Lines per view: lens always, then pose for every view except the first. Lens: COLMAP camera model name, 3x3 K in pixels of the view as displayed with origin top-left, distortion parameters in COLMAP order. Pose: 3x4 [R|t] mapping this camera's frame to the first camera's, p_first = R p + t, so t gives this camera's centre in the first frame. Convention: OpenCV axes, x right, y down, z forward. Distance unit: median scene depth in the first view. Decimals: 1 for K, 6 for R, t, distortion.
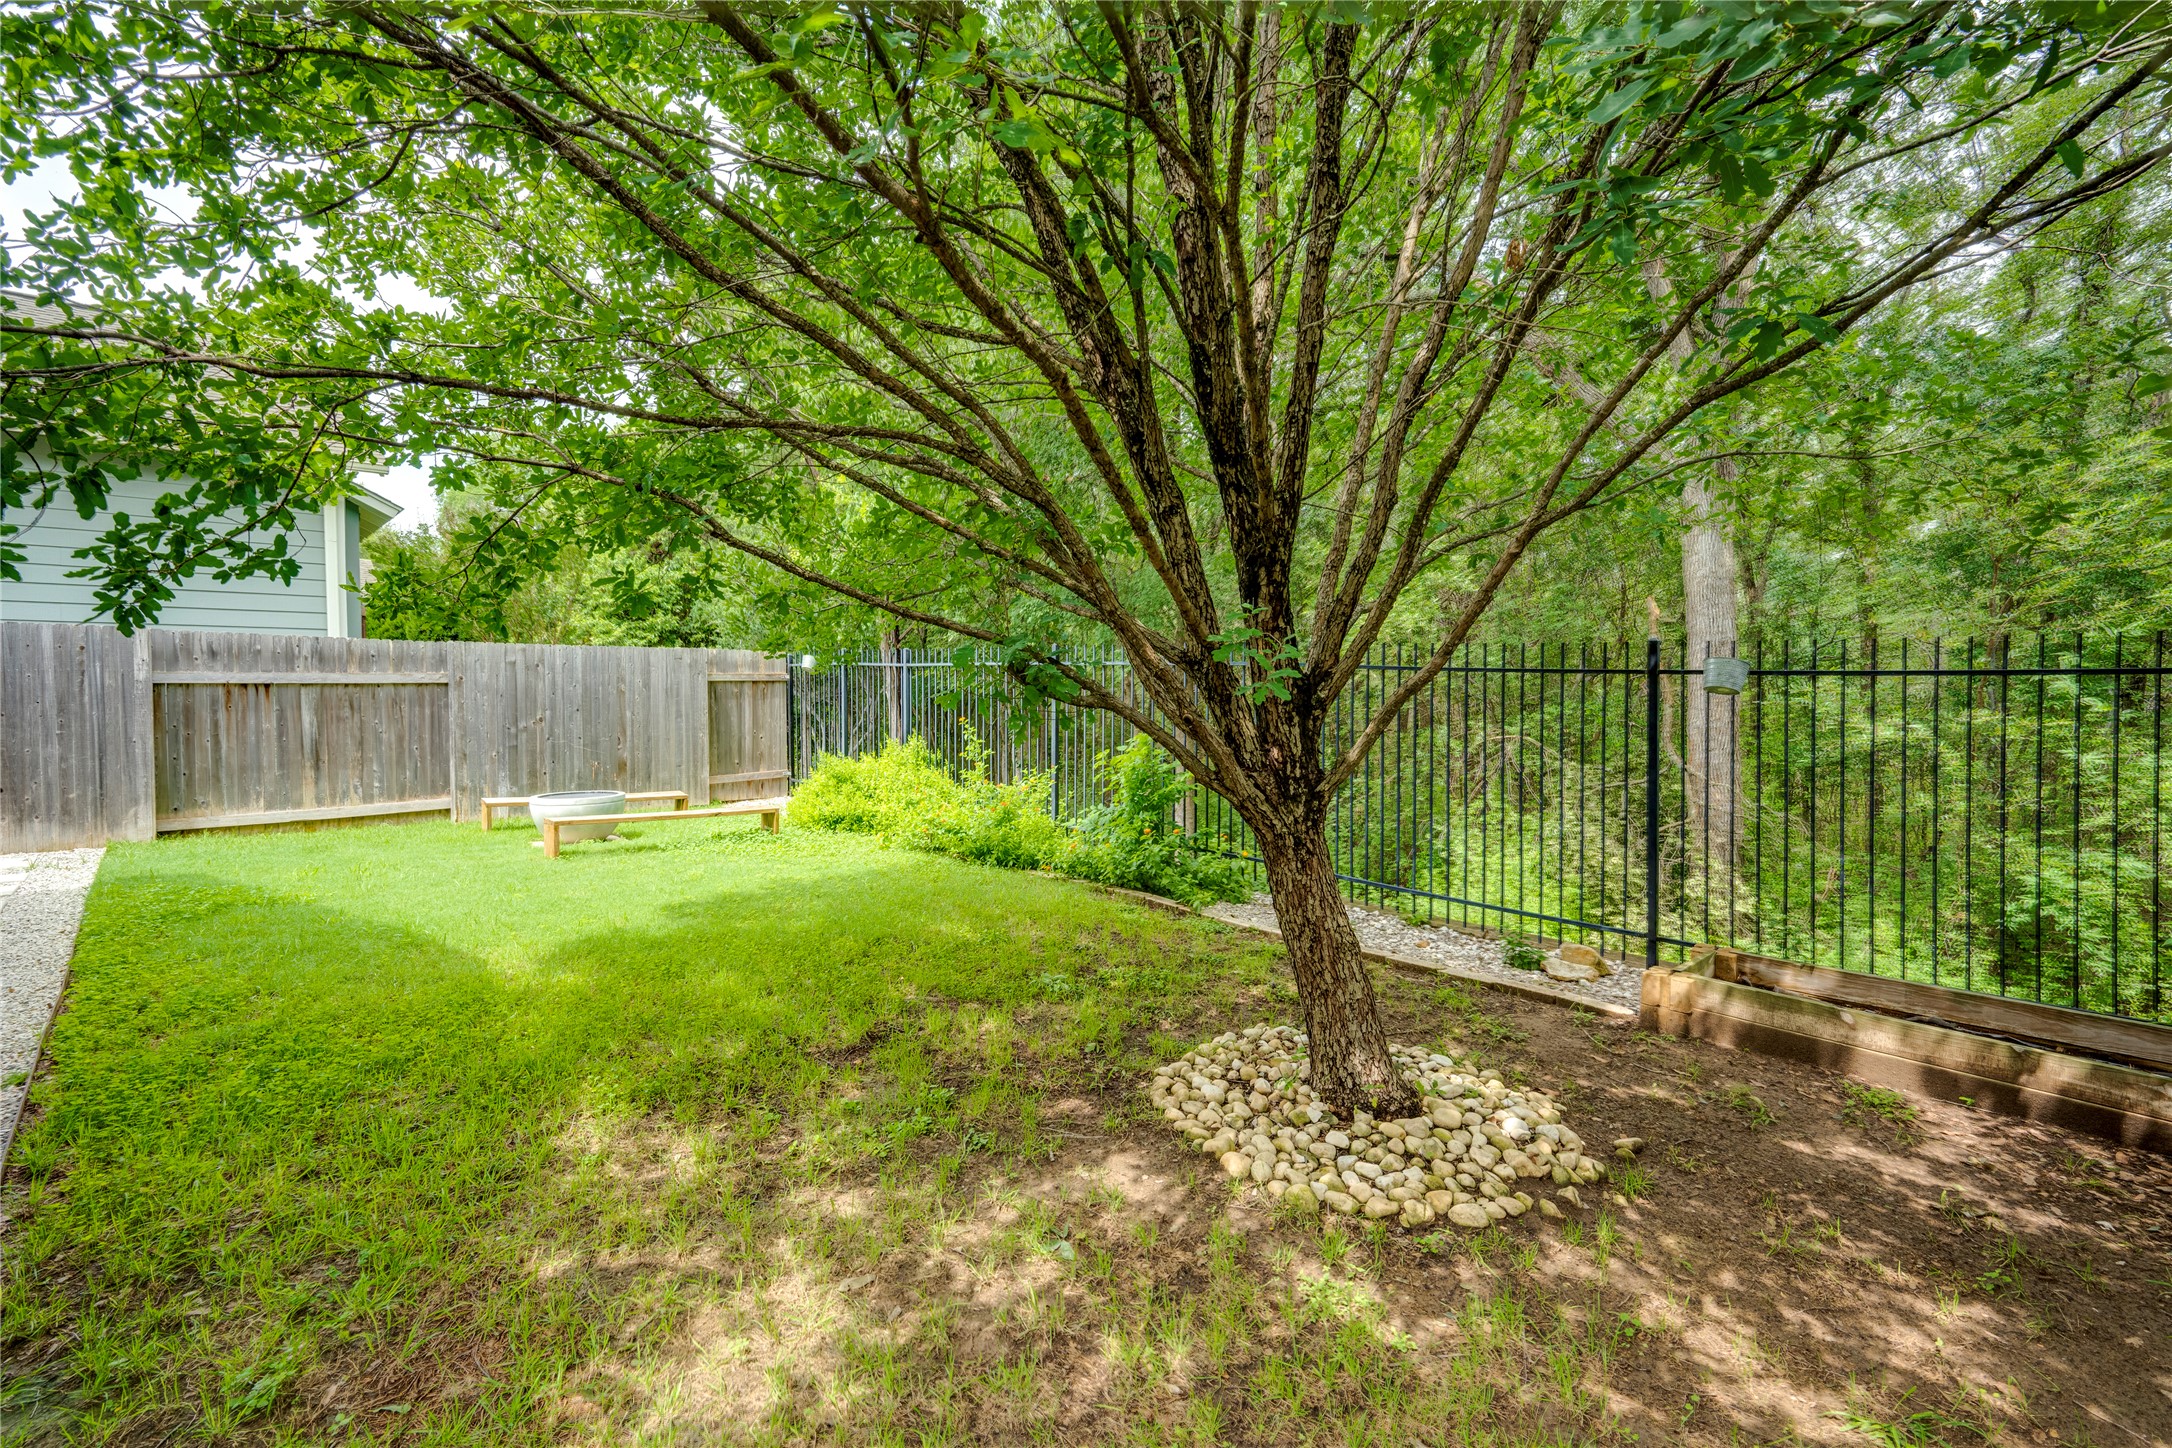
lens RADIAL K [[993.3, 0, 1087.1], [0, 993.3, 715.4], [0, 0, 1]] dist [-0.002232, 0.000199]
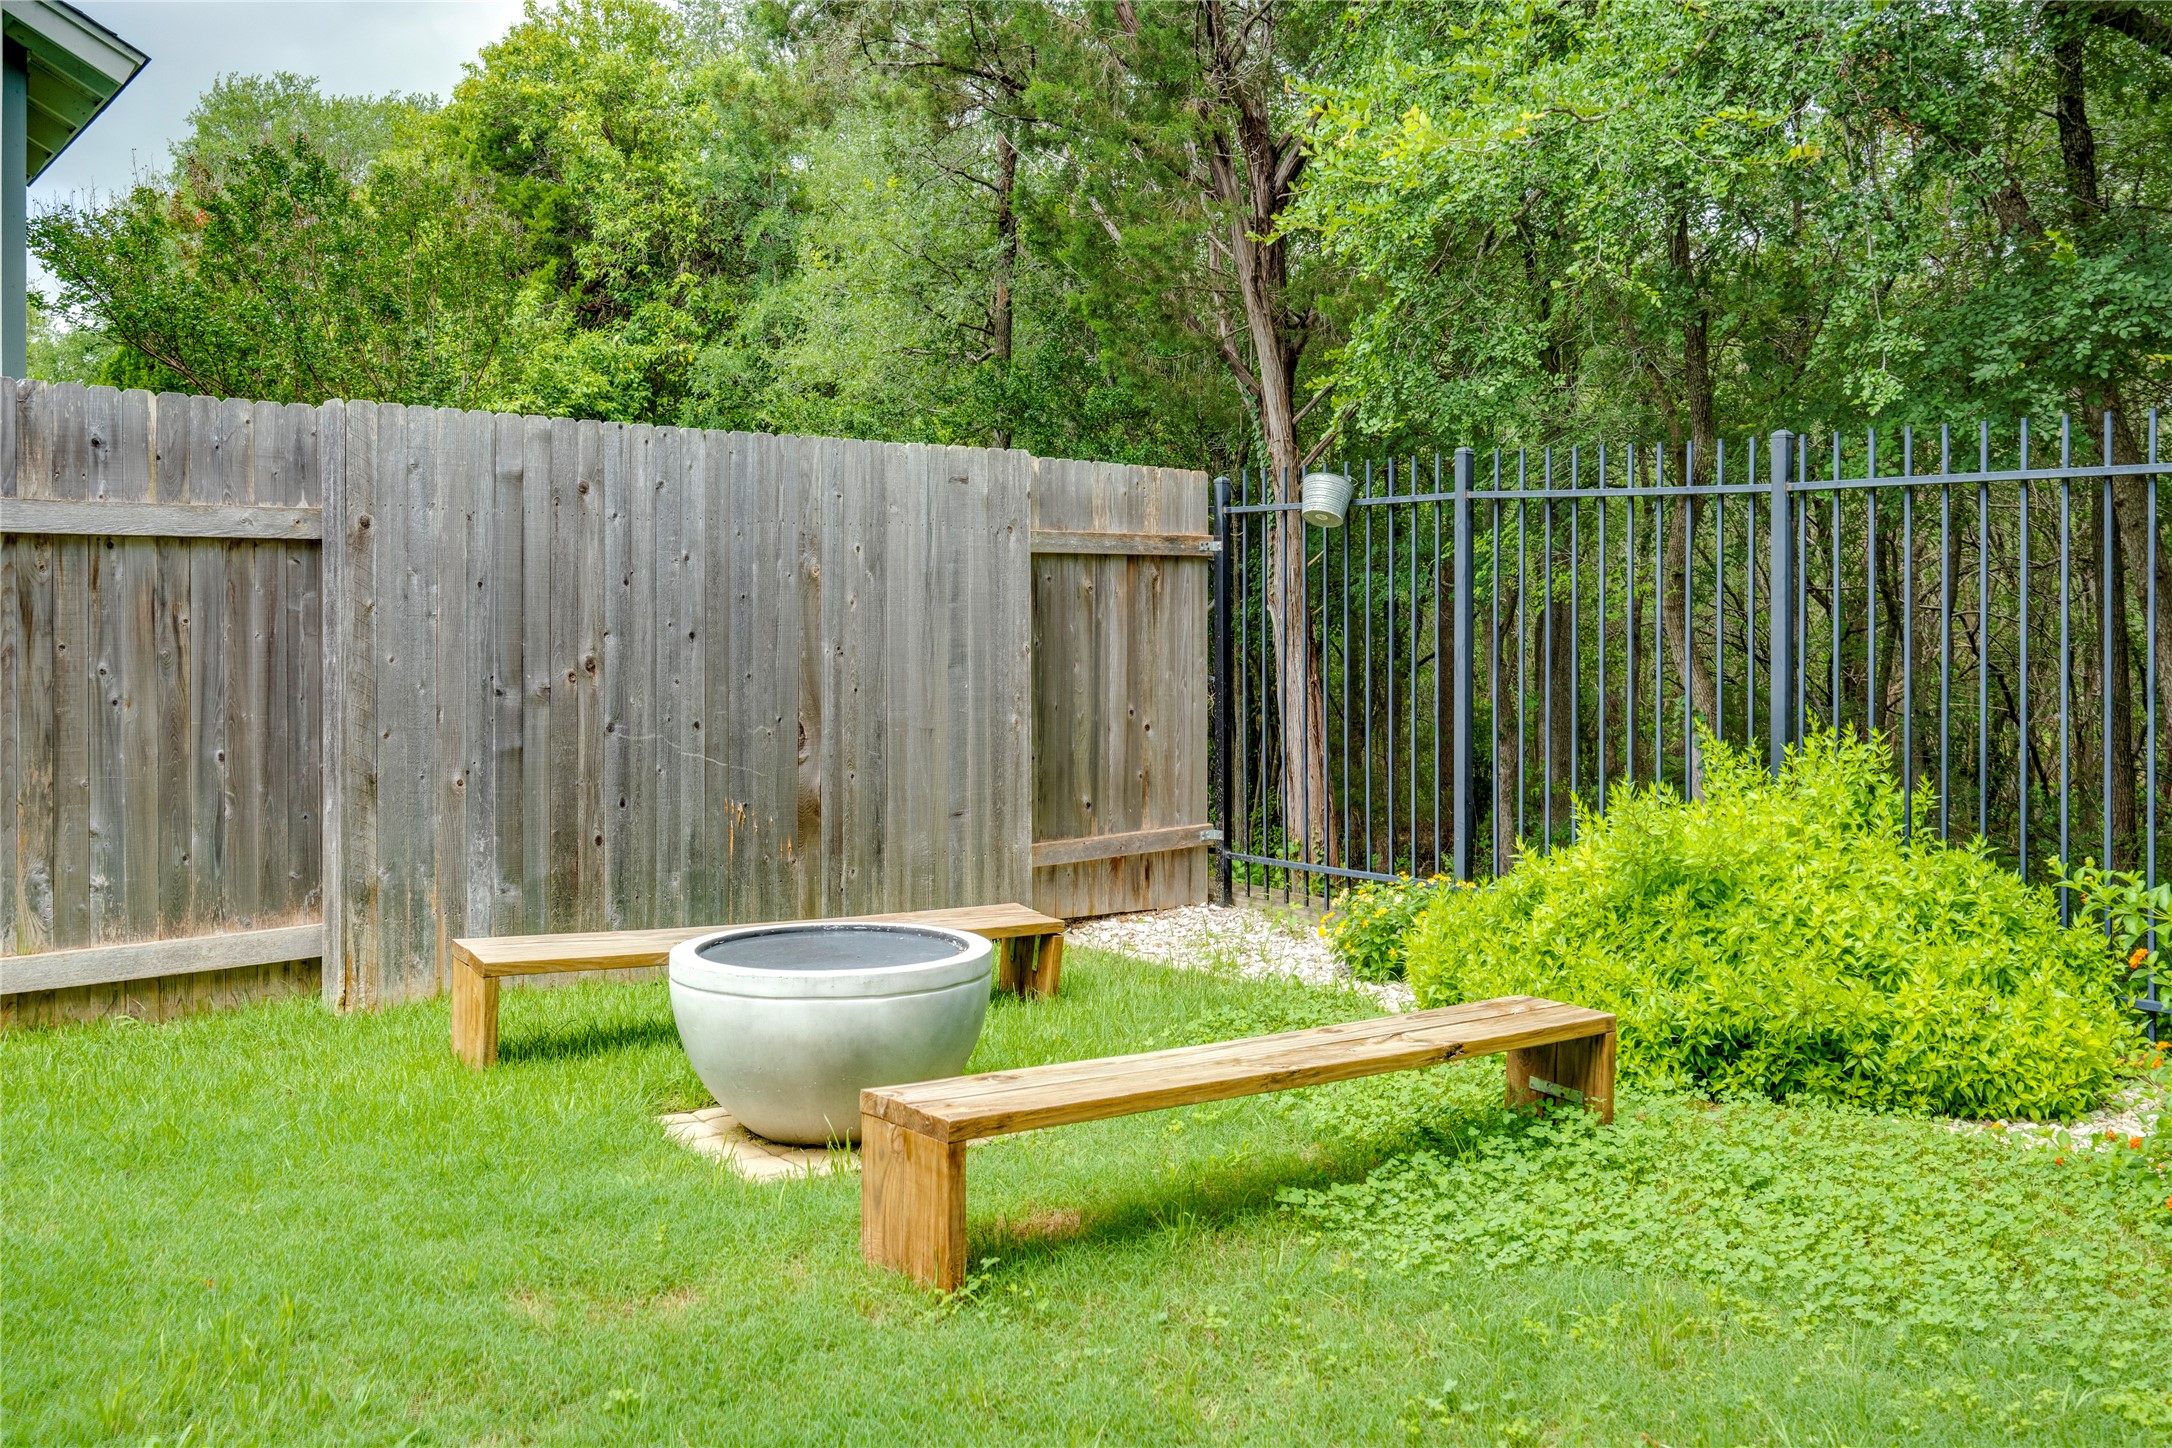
lens RADIAL K [[1882.2, 0, 1034.0], [0, 1882.2, 634.2], [0, 0, 1]] dist [-0.000287, -0.004457]
pose [[0.994069, 0.002746, -0.108713, -0.395310], [-0.005235, 0.999730, -0.022621, 0.008189], [0.108621, 0.023056, 0.993816, 0.493366]]
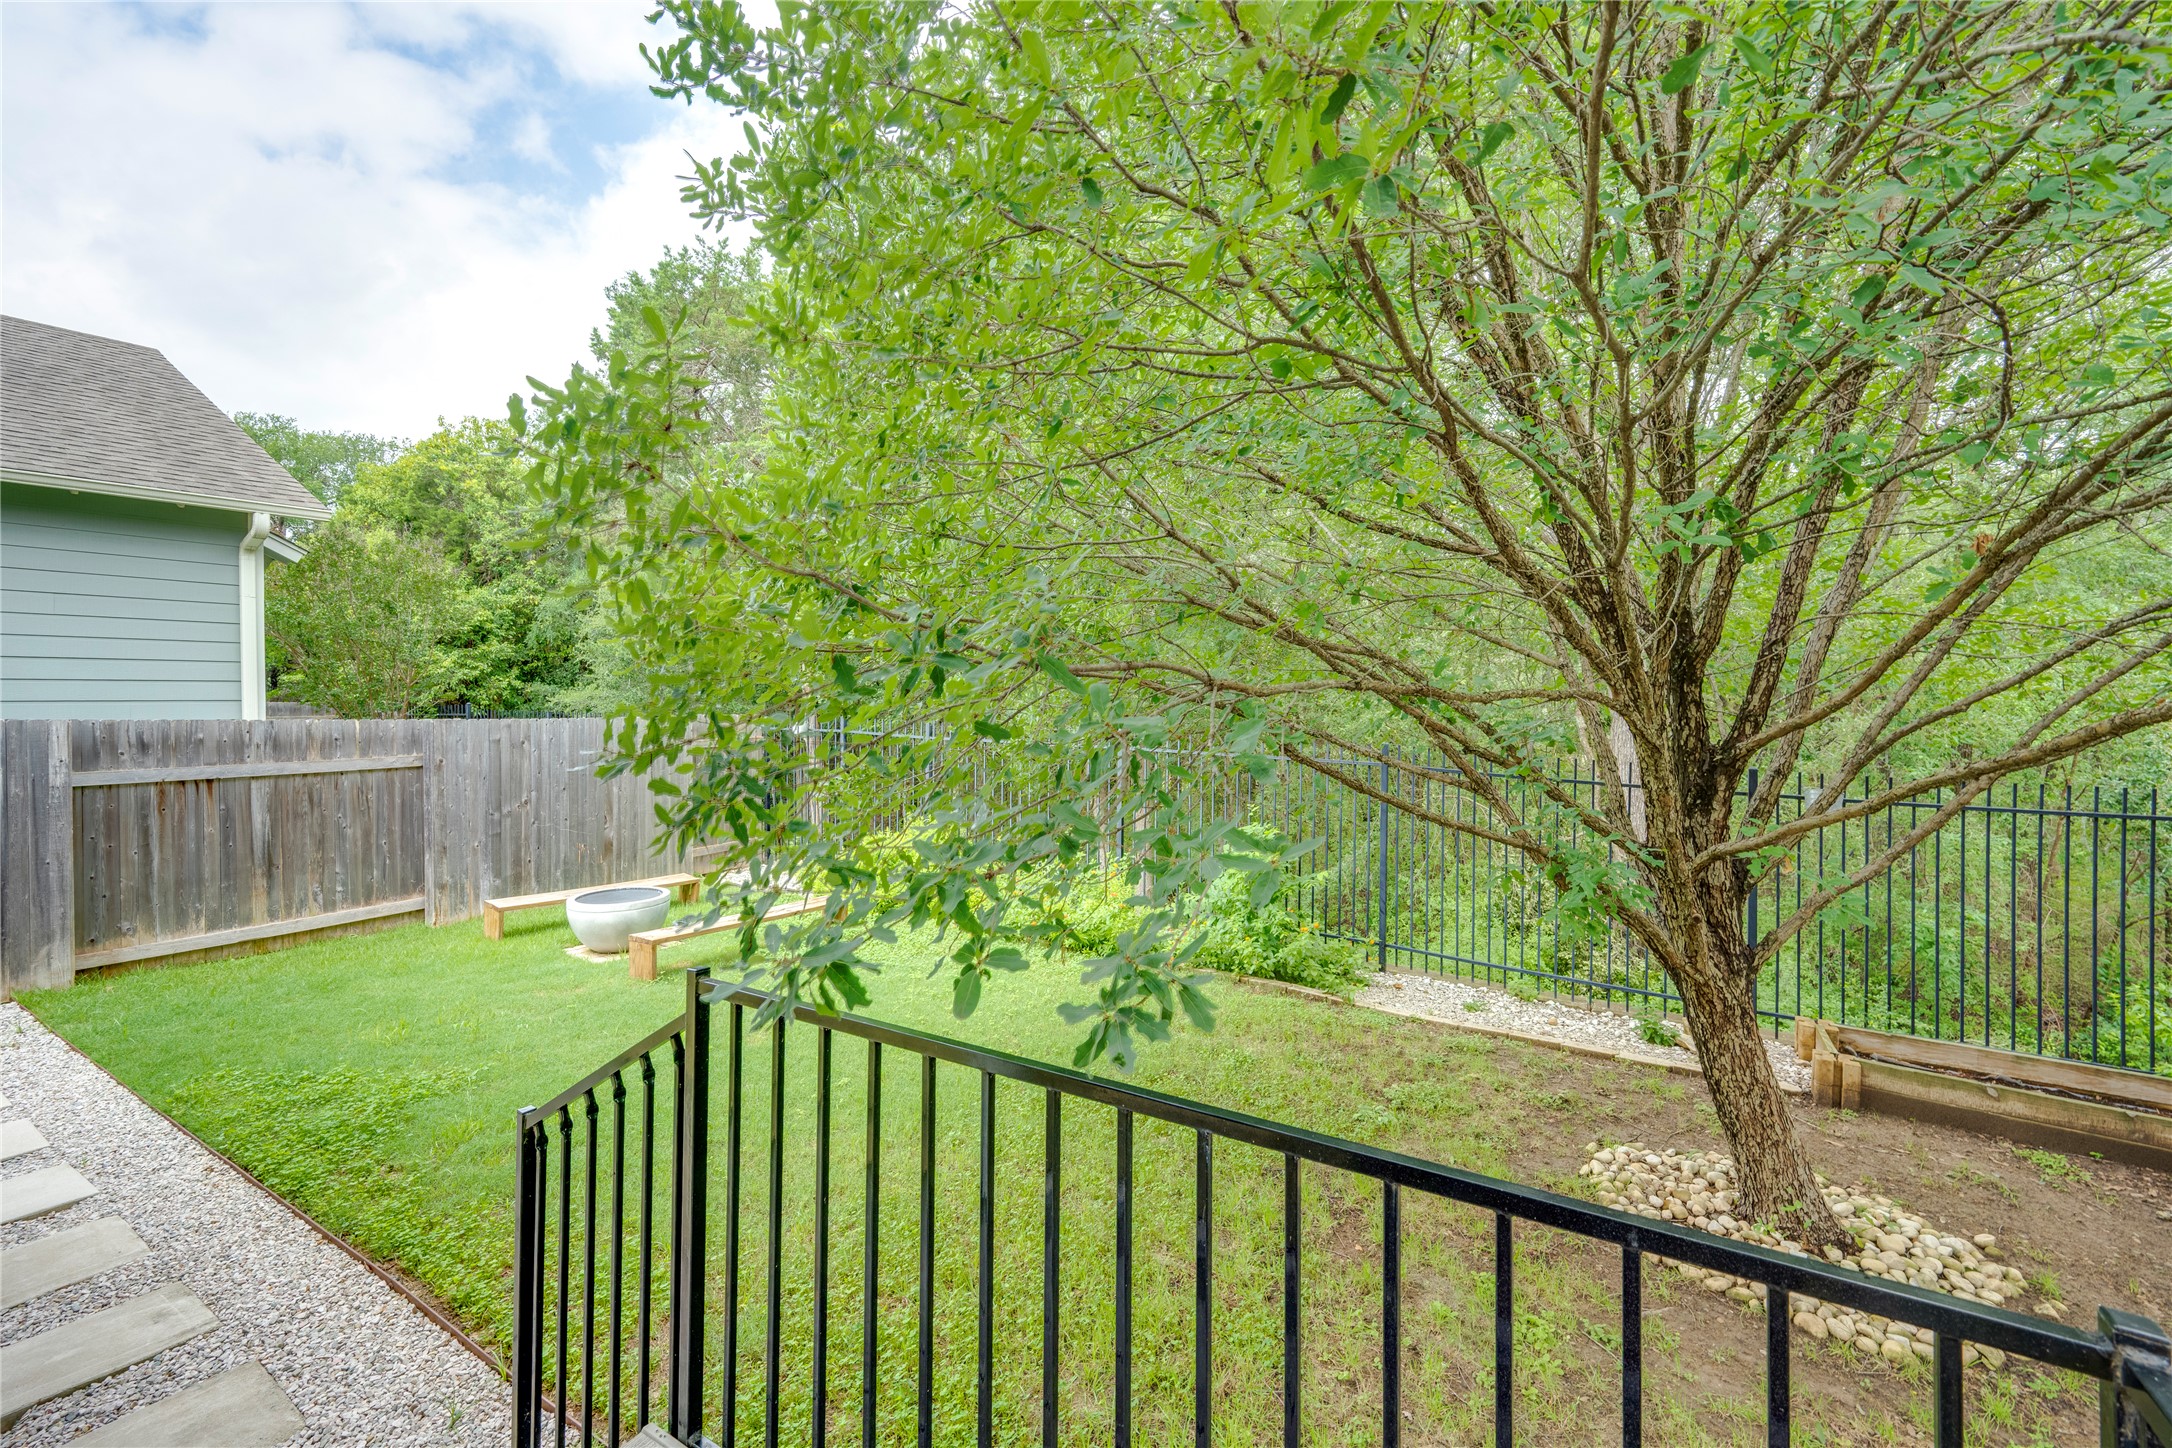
lens RADIAL K [[947.7, 0, 1086.7], [0, 947.7, 720.5], [0, 0, 1]] dist [-0.001474, -0.000476]
pose [[0.968978, -0.001314, 0.247142, -0.303769], [0.000521, 0.999995, 0.003275, -0.081203], [-0.247145, -0.003044, 0.968974, 0.049739]]
